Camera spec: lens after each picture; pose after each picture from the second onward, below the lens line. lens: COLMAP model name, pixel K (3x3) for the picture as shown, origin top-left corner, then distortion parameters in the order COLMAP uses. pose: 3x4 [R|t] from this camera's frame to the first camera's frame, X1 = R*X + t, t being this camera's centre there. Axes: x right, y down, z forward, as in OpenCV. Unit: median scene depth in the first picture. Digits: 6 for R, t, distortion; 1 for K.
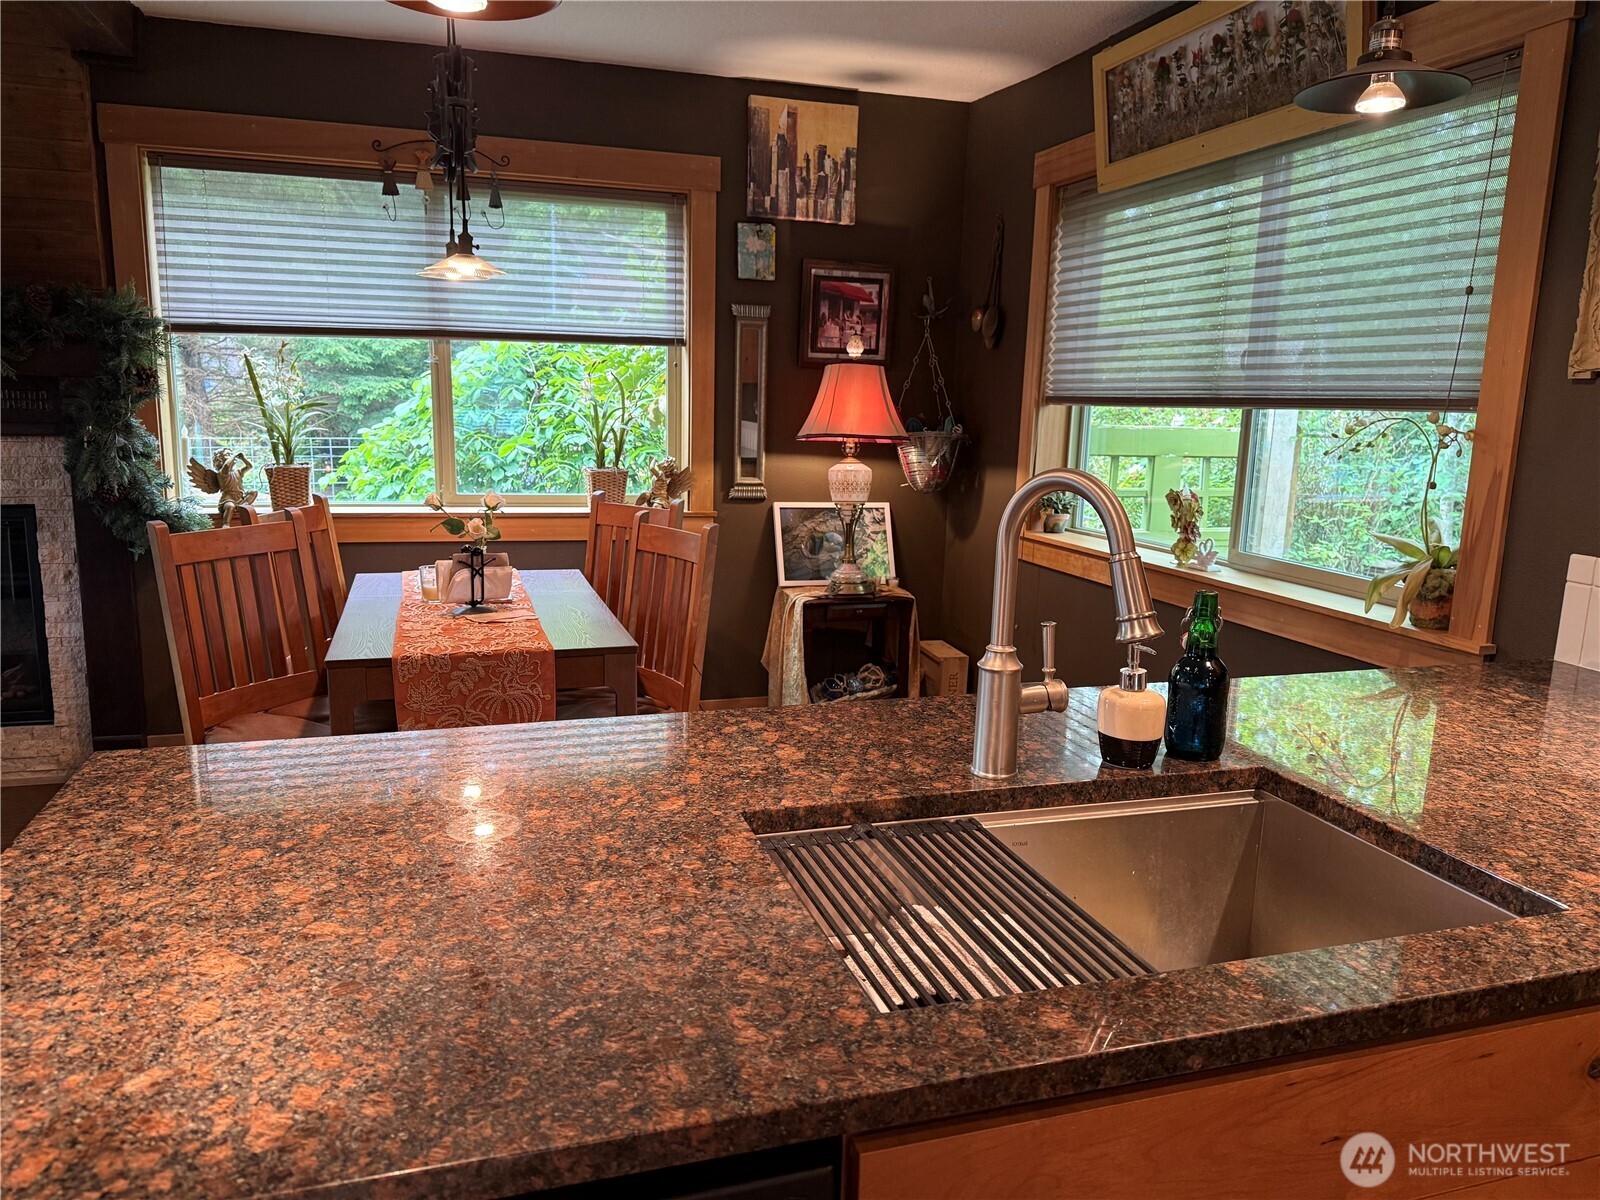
lens RADIAL K [[1120.0, 0, 790.6], [0, 1120.0, 606.7], [0, 0, 1]] dist [0.162787, -0.266635]
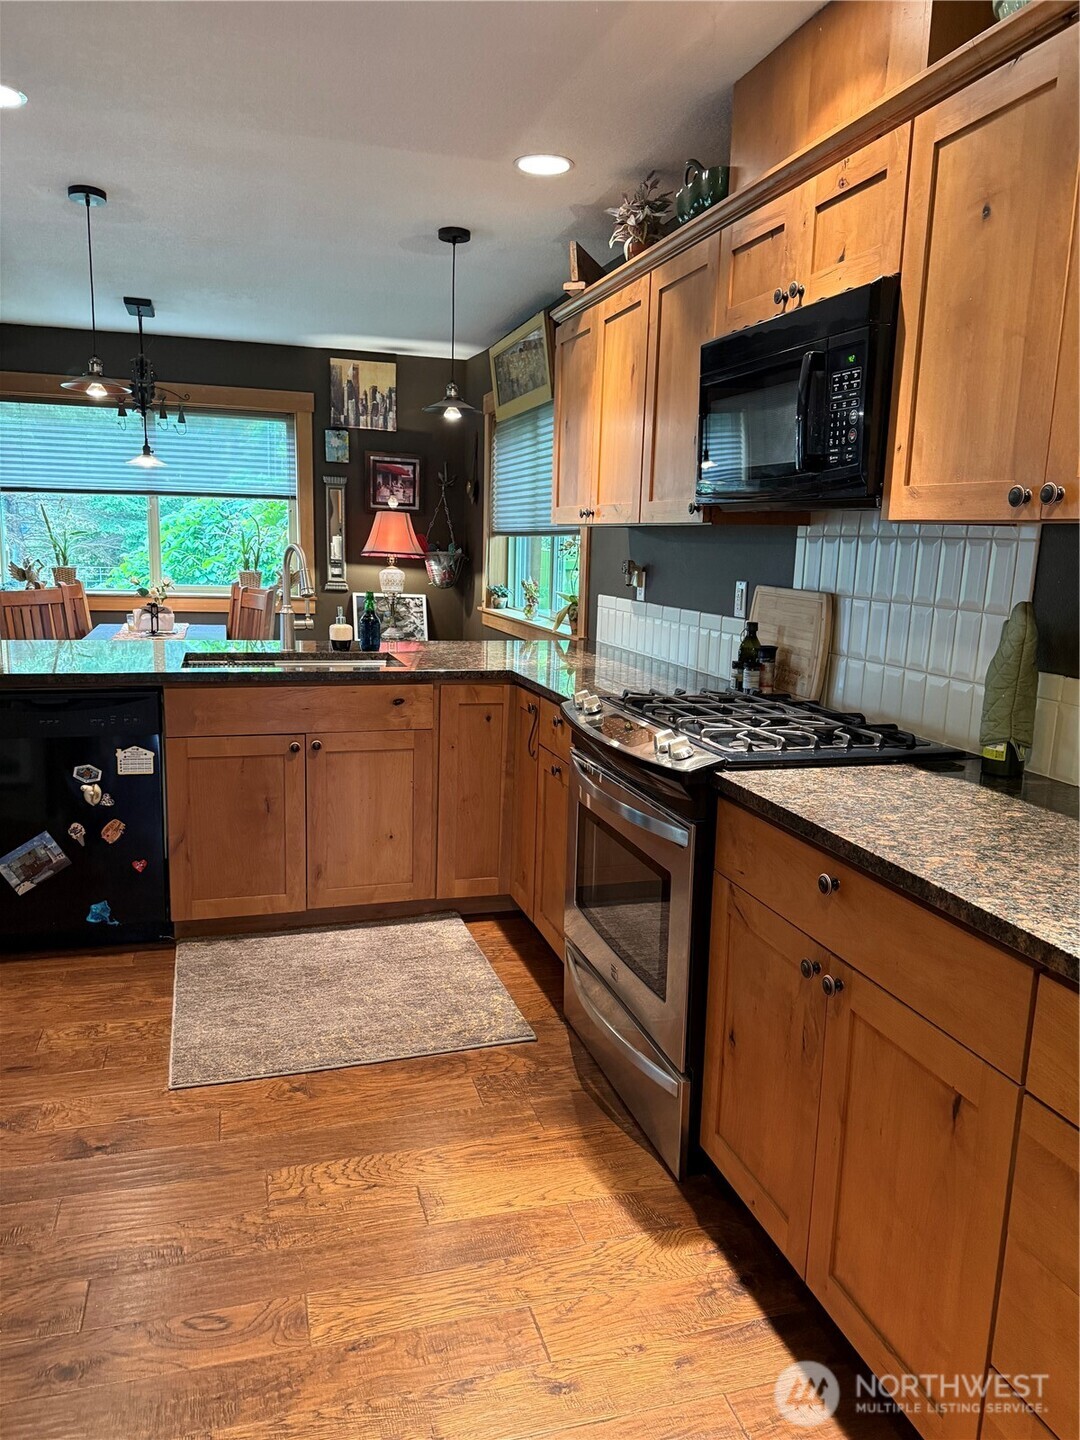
lens RADIAL K [[1002.0, 0, 532.2], [0, 1002.0, 721.2], [0, 0, 1]] dist [0.190539, -0.419726]
pose [[0.999941, 0.006658, -0.008612, 0.283292], [-0.006745, 0.999926, -0.010141, 0.119713], [0.008544, 0.010199, 0.999911, -0.543298]]
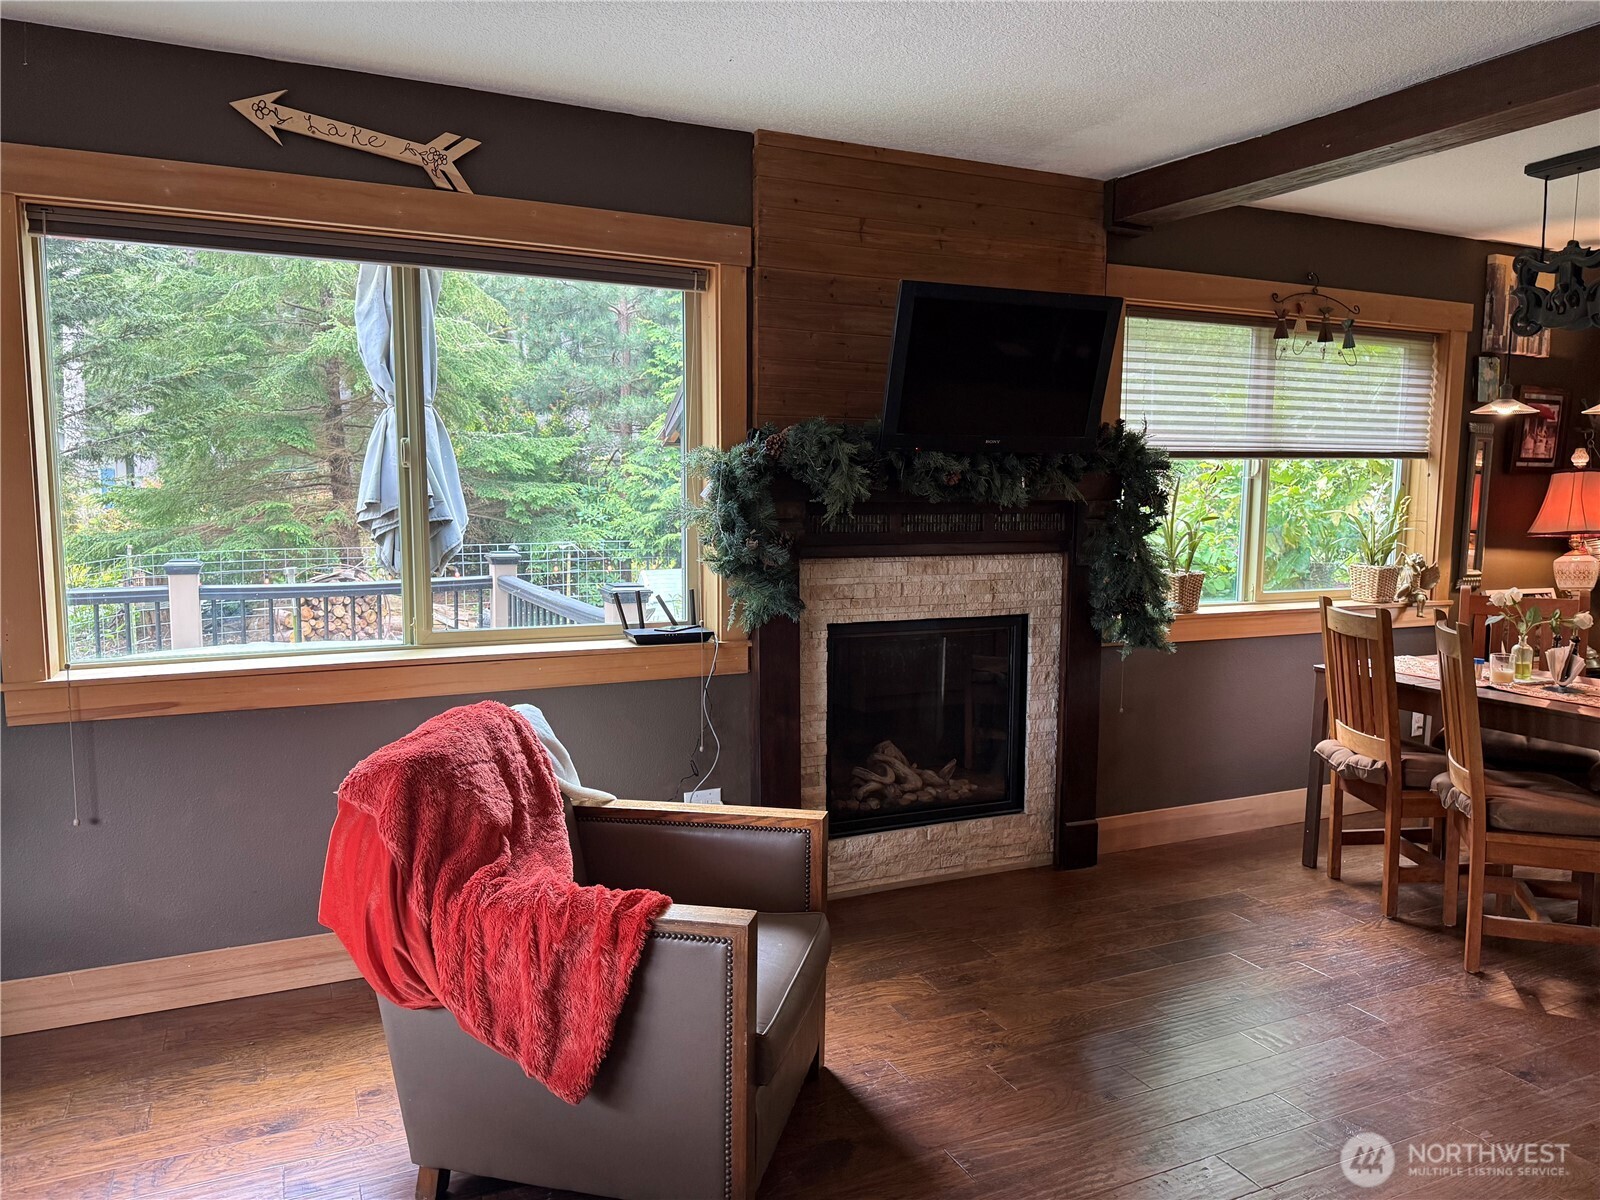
lens RADIAL K [[1124.5, 0, 800.0], [0, 1124.5, 600.0], [0, 0, 1]] dist [0.019066, -0.021479]
pose [[0.991432, -0.030980, 0.126894, -0.894668], [0.041421, 0.995895, -0.080488, -0.020521], [-0.123879, 0.085054, 0.988645, -0.050772]]
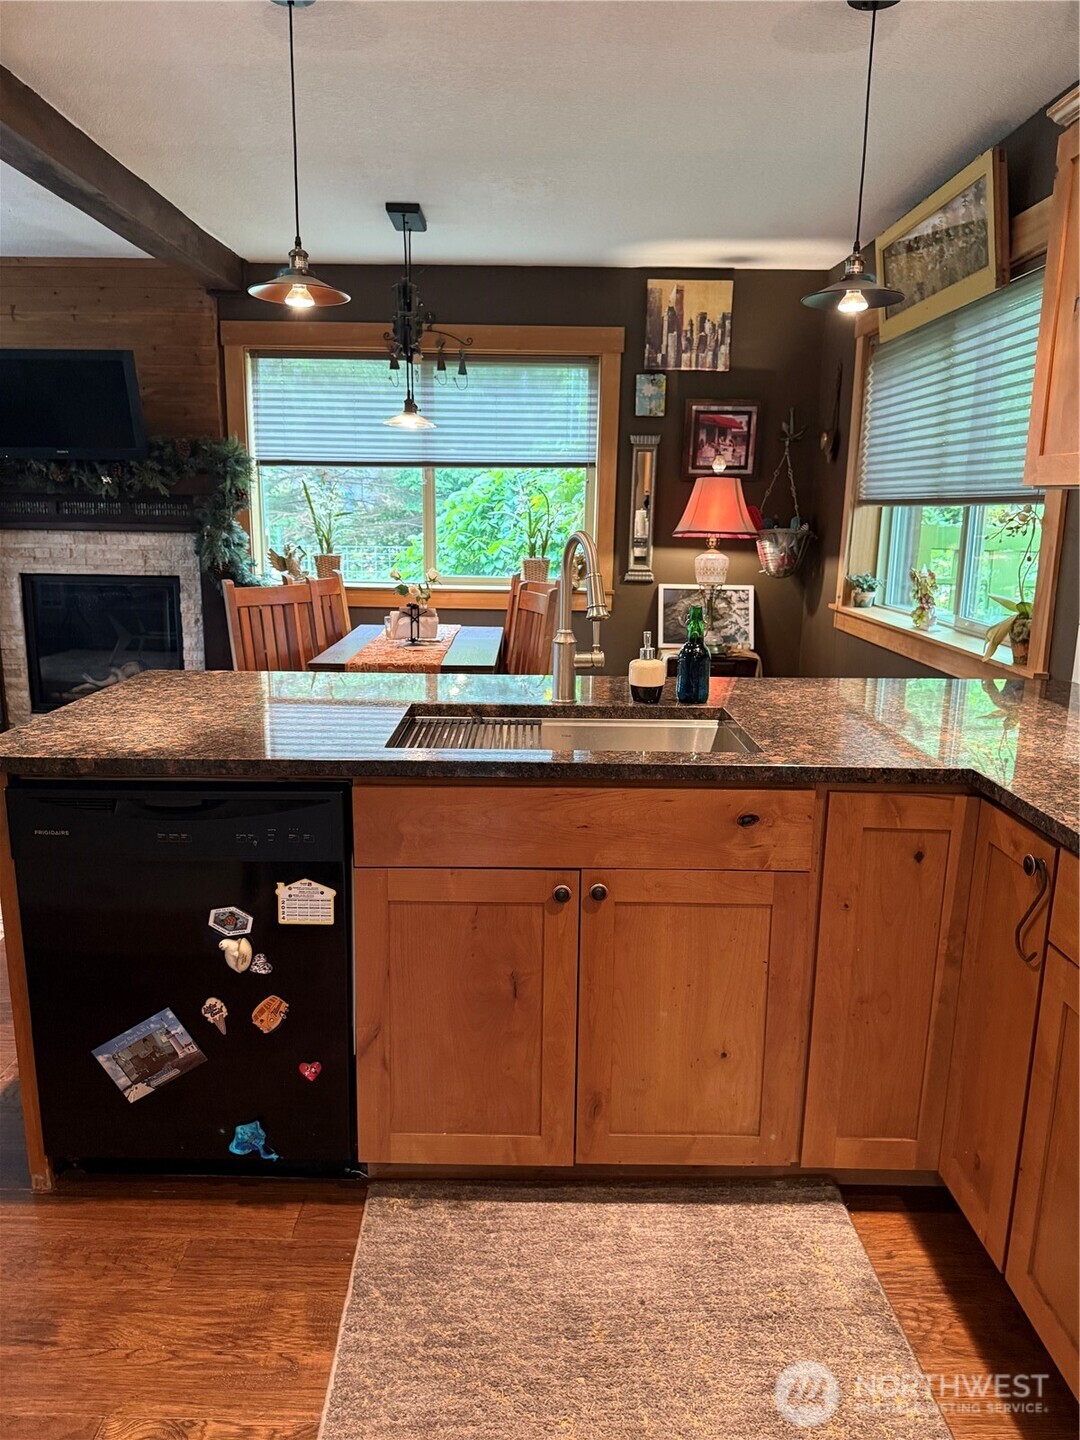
lens RADIAL K [[1002.0, 0, 532.2], [0, 1002.0, 721.2], [0, 0, 1]] dist [0.190539, -0.419726]
pose [[0.955279, 0.051947, -0.291109, 0.206918], [-0.046755, 0.998599, 0.024768, 0.048540], [0.291988, -0.010049, 0.956369, -0.195107]]
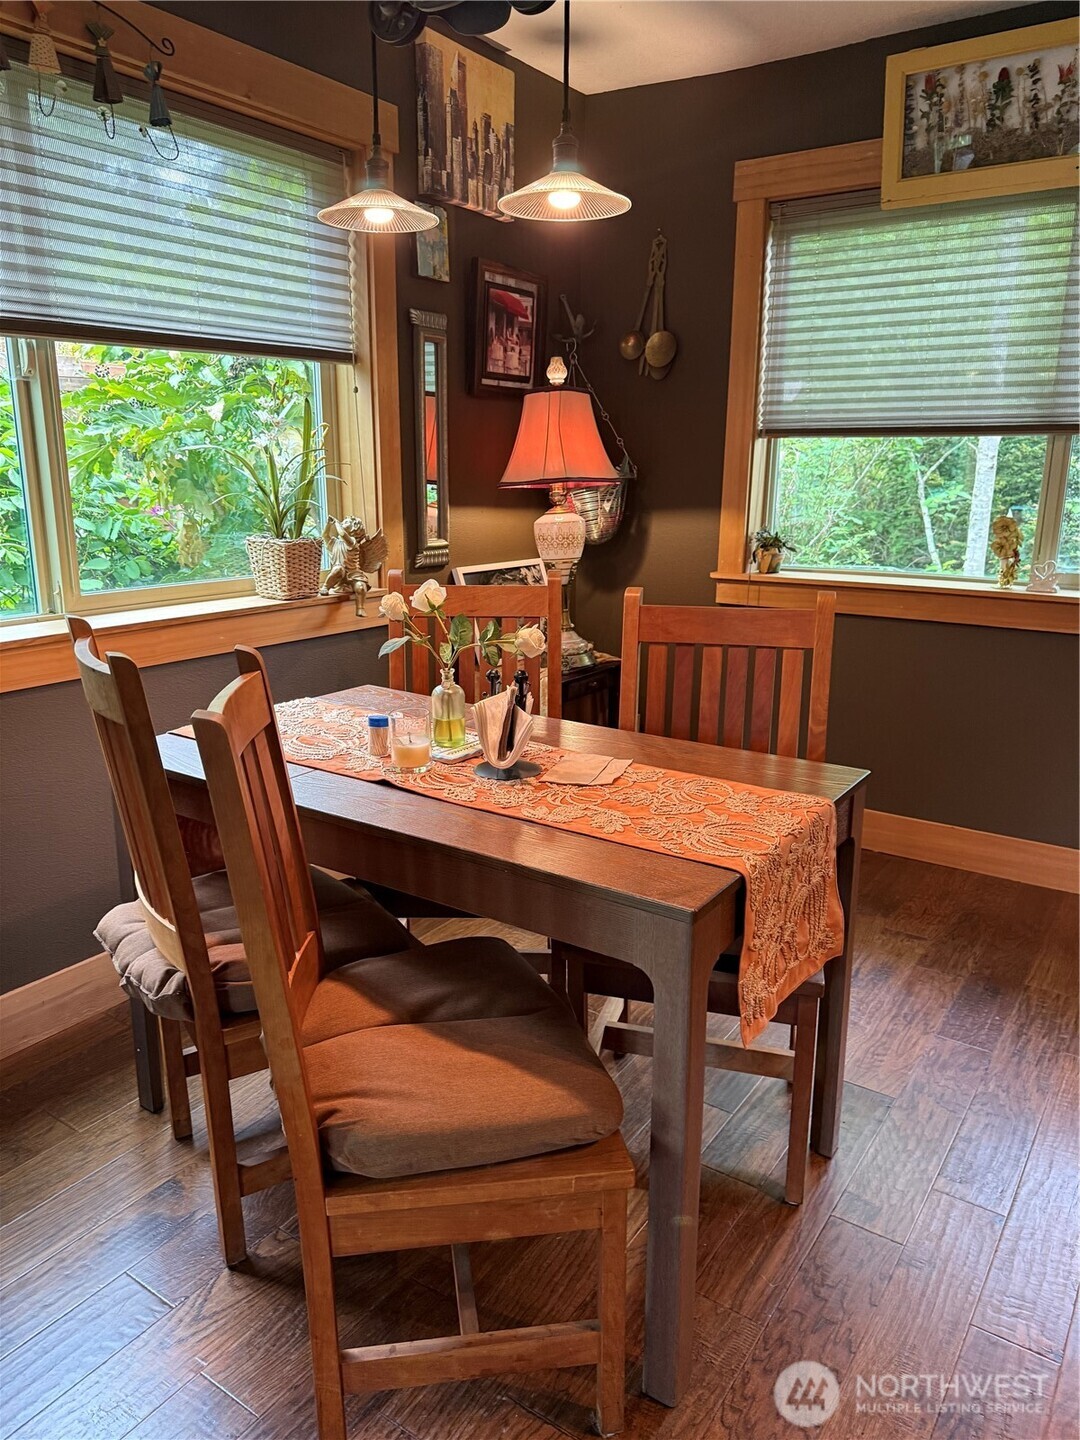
lens RADIAL K [[1041.5, 0, 533.7], [0, 1041.5, 721.9], [0, 0, 1]] dist [0.004949, -0.004592]
pose [[0.790384, -0.170820, 0.588315, -0.445614], [0.128665, 0.985206, 0.113201, -0.064415], [-0.598948, -0.013777, 0.800669, 0.390219]]
